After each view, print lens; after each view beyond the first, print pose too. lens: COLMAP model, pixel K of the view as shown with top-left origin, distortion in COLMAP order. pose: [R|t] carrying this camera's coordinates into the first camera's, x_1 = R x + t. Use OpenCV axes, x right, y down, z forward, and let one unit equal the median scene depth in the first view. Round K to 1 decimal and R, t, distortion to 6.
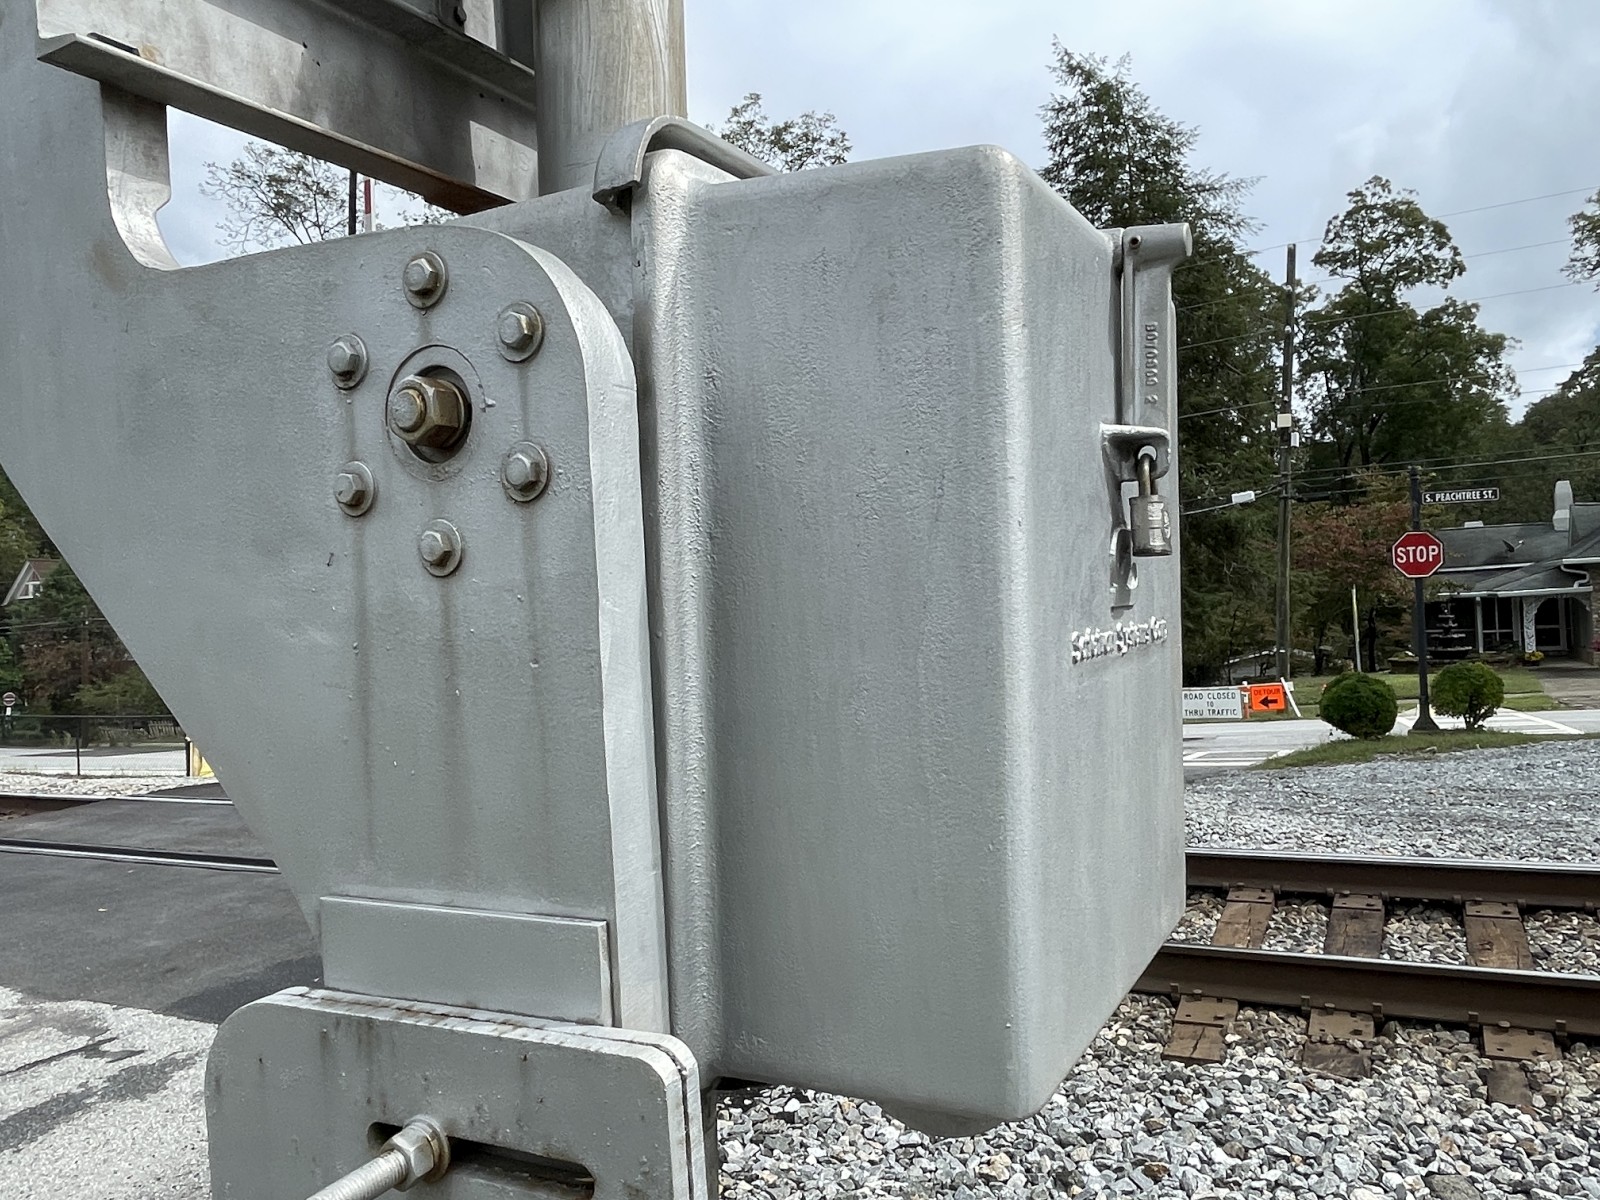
lens RADIAL K [[1217.6, 0, 806.6], [0, 1217.6, 598.9], [0, 0, 1]] dist [-0.005660, -0.000304]
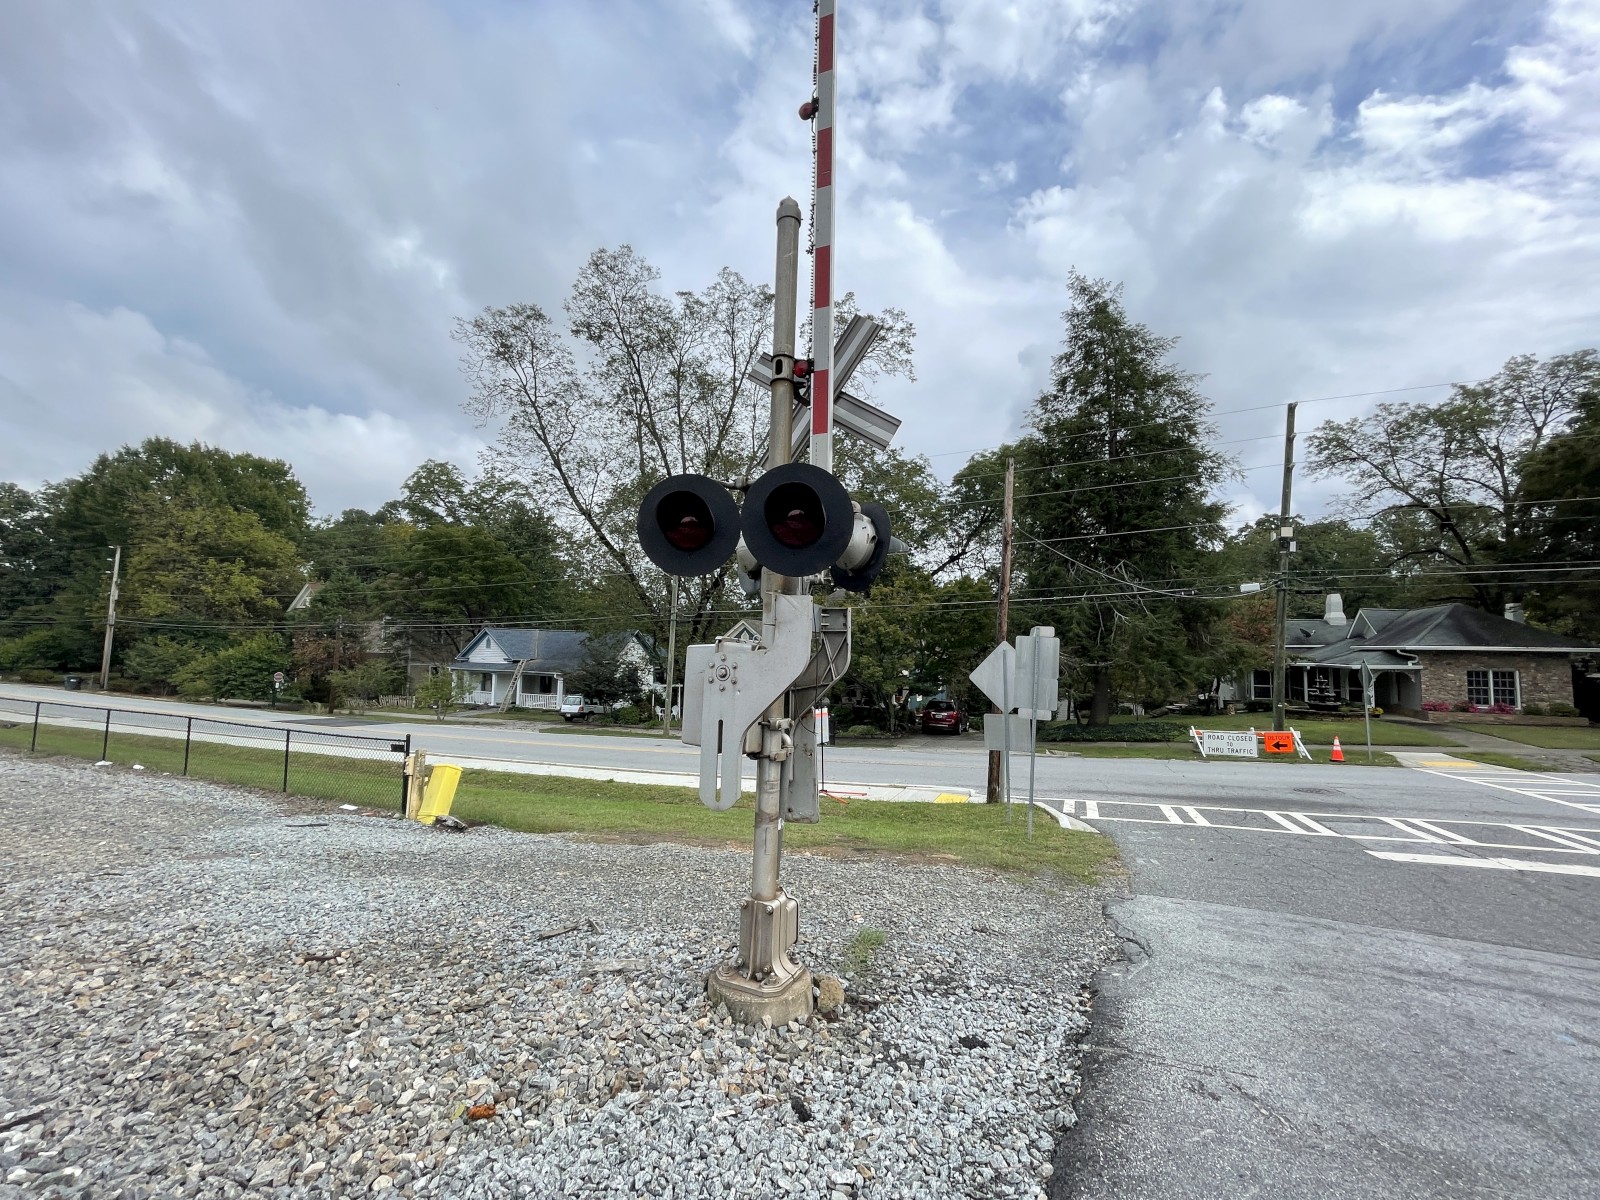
lens RADIAL K [[649.7, 0, 806.0], [0, 649.7, 600.2], [0, 0, 1]] dist [0.003988, -0.000636]
pose [[0.995442, 0.063136, 0.071484, -0.142319], [-0.059074, 0.996591, -0.057582, 0.000051], [-0.074876, 0.053097, 0.995778, 0.267140]]
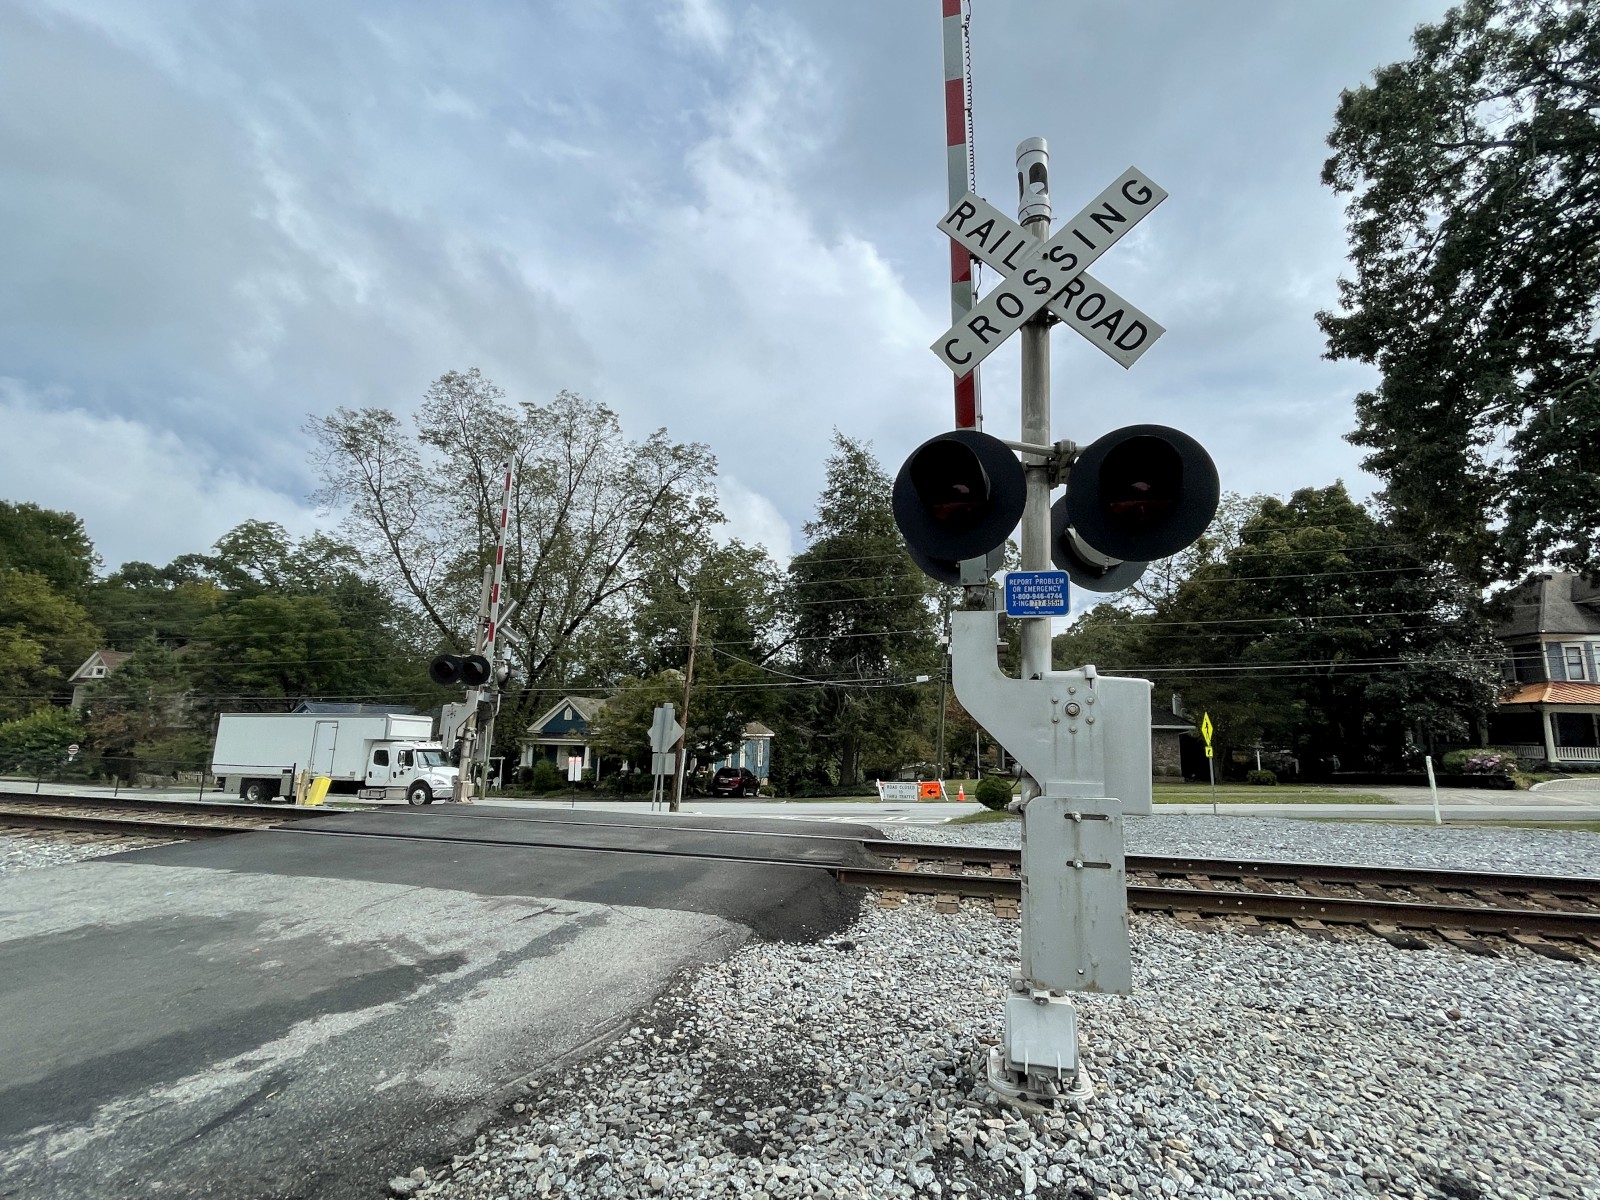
lens RADIAL K [[744.3, 0, 804.7], [0, 744.3, 596.5], [0, 0, 1]] dist [0.003867, -0.001207]
pose [[0.971776, 0.103482, 0.211997, -0.057238], [-0.067099, 0.982783, -0.172149, 0.001023], [-0.226162, 0.153065, 0.961988, -0.060063]]
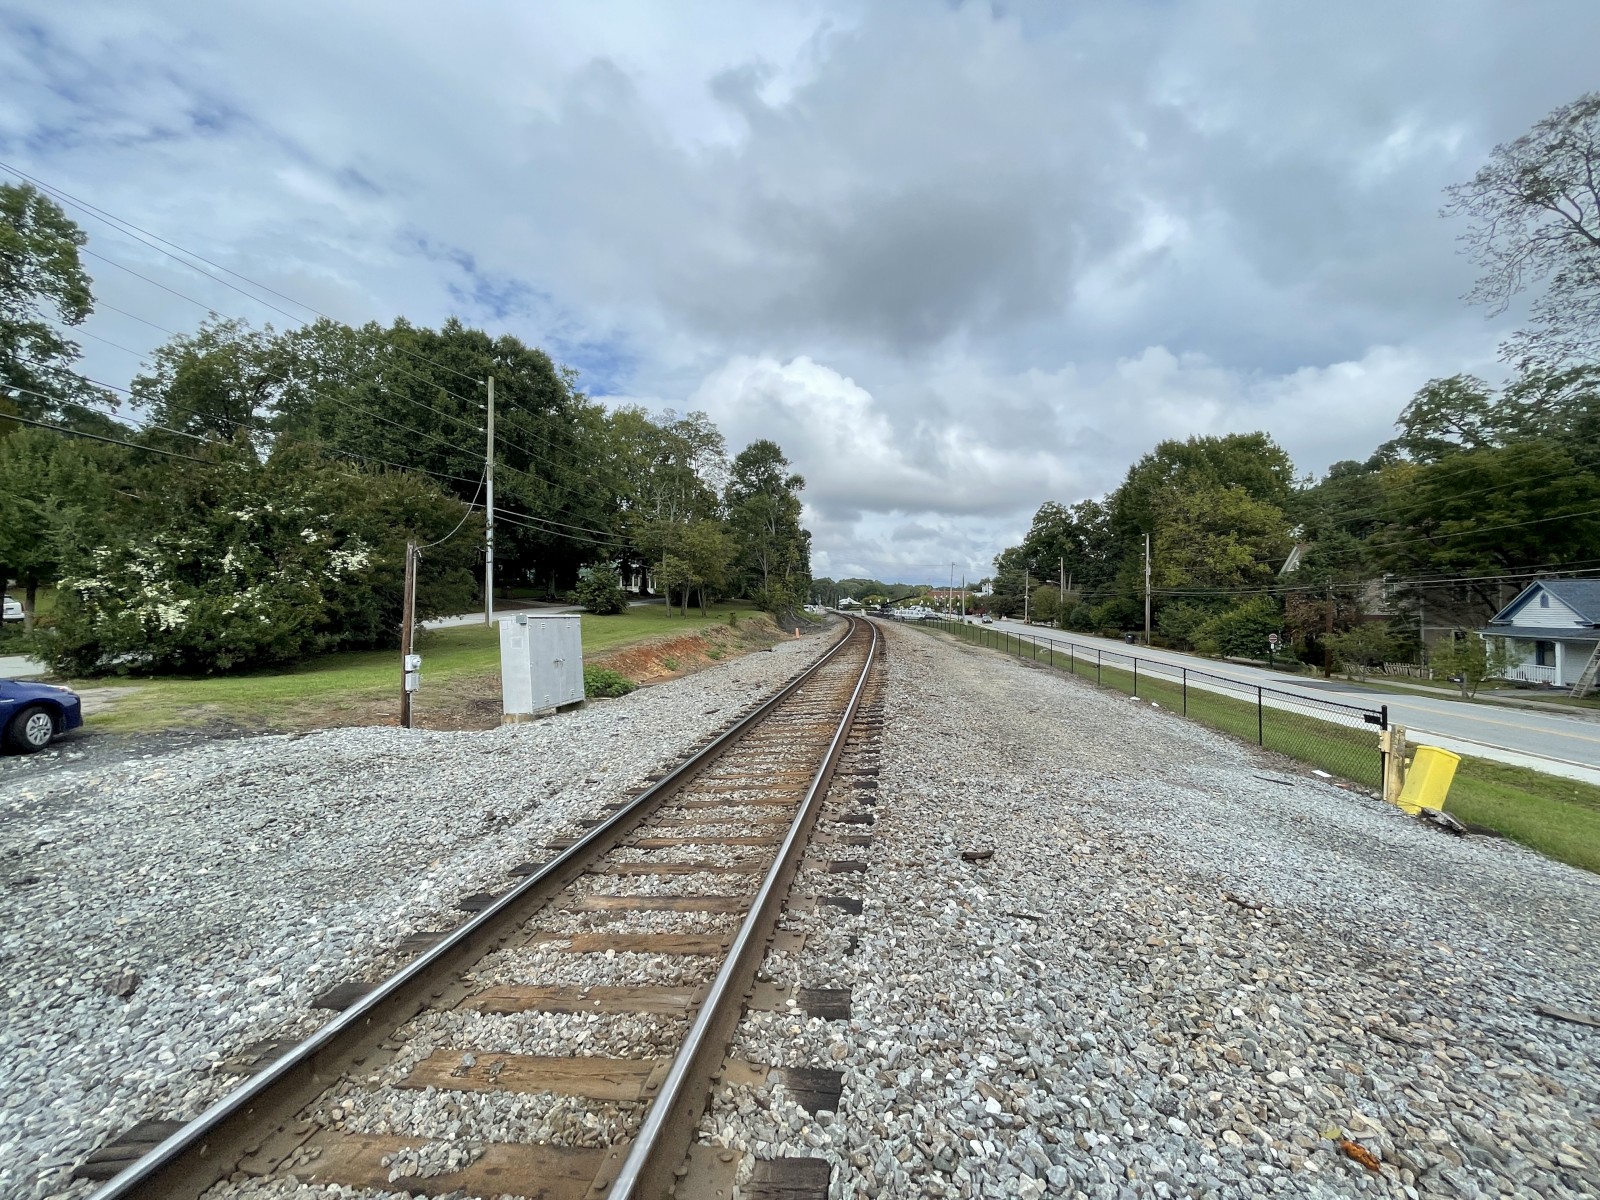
lens RADIAL K [[649.7, 0, 806.0], [0, 649.7, 600.2], [0, 0, 1]] dist [0.003988, -0.000636]
pose [[0.329629, 0.028197, -0.943689, -0.130304], [0.013095, 0.999321, 0.034433, 0.000931], [0.944020, -0.023708, 0.329036, 0.278934]]
